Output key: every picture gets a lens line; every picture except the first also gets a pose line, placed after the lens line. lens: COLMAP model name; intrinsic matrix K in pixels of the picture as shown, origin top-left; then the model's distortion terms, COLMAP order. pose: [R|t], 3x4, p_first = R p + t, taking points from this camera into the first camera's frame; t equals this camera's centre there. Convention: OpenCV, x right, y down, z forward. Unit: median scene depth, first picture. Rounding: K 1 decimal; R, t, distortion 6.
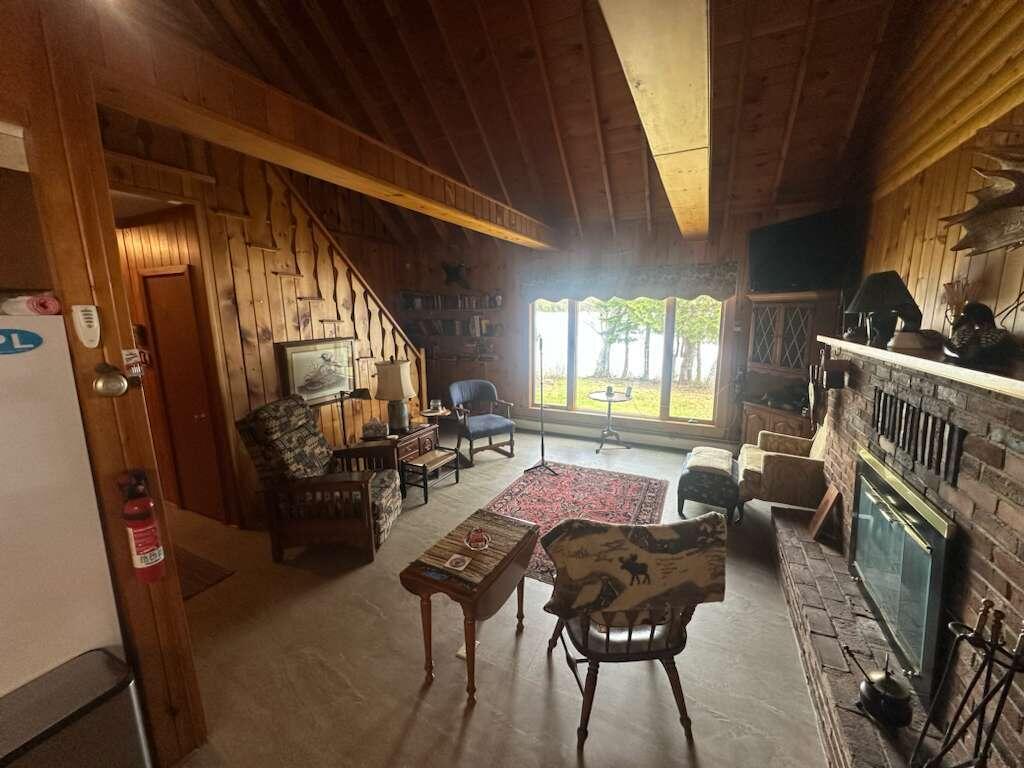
lens RADIAL K [[408.4, 0, 512.0], [0, 408.4, 384.0], [0, 0, 1]] dist [0.000078, 0.000019]
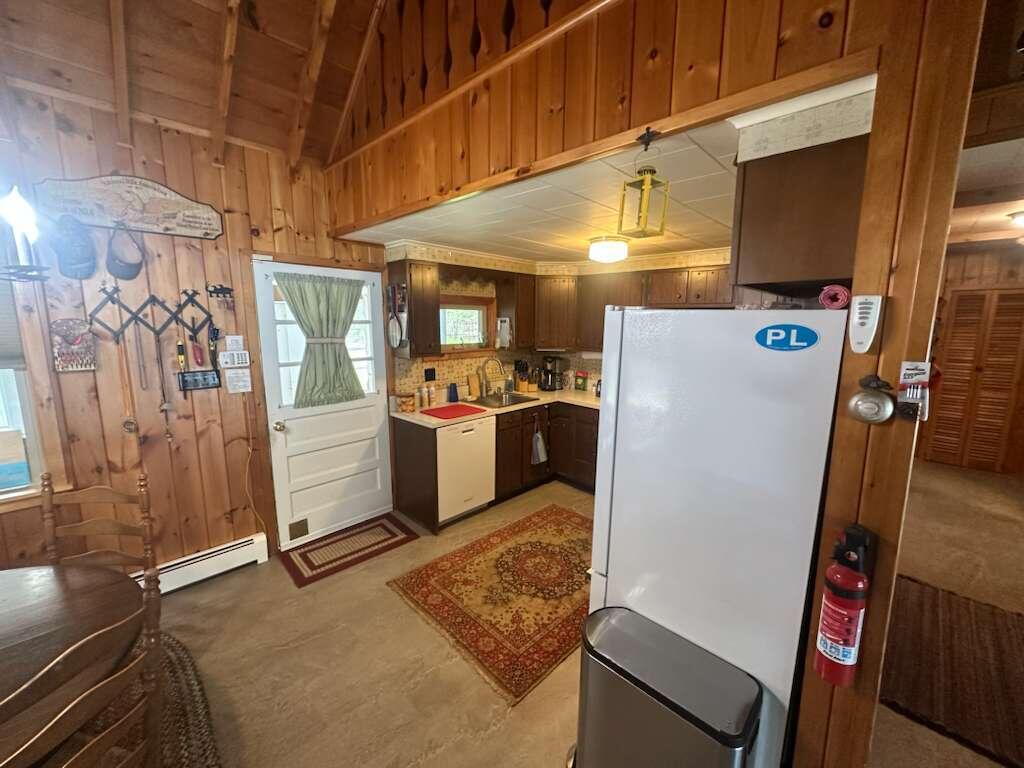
lens RADIAL K [[408.4, 0, 512.0], [0, 408.4, 384.0], [0, 0, 1]] dist [0.000078, 0.000019]
pose [[-0.322019, 0.152805, -0.934320, -0.036190], [-0.169058, 0.961746, 0.215557, -0.026493], [0.931517, 0.227367, -0.283868, 0.191282]]
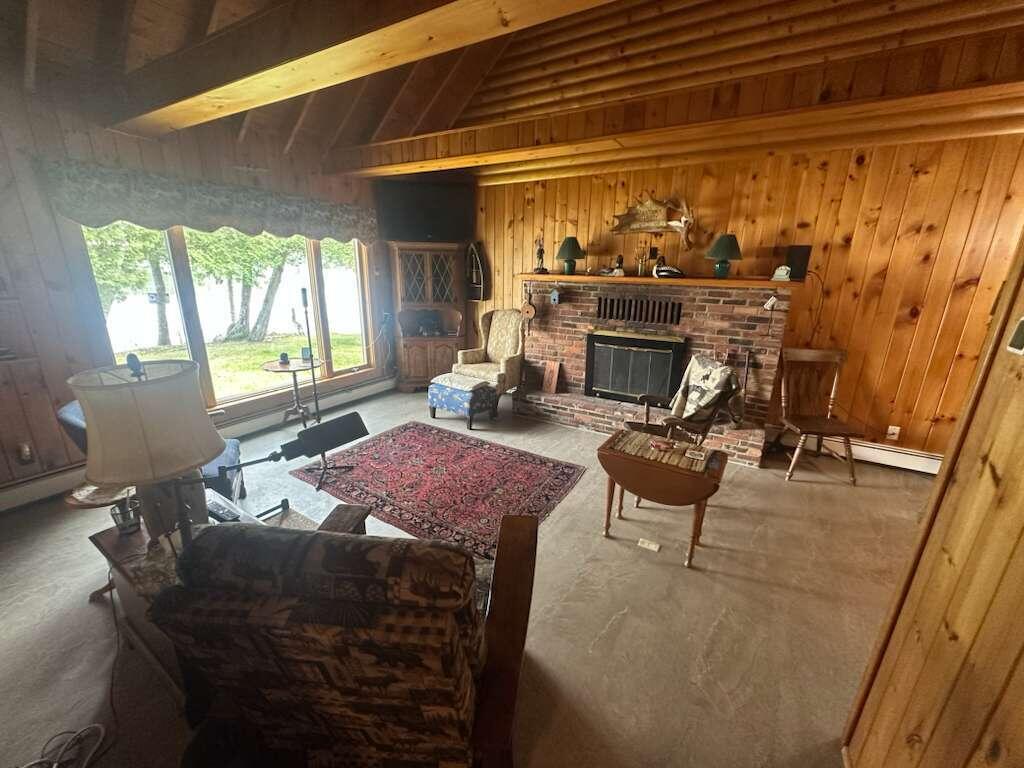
lens RADIAL K [[419.0, 0, 516.7], [0, 419.0, 369.1], [0, 0, 1]] dist [-0.001779, -0.000411]
pose [[0.098880, -0.222173, 0.969980, -0.604846], [0.156452, 0.966105, 0.205337, -0.068075], [-0.982724, 0.131451, 0.130288, 0.598472]]
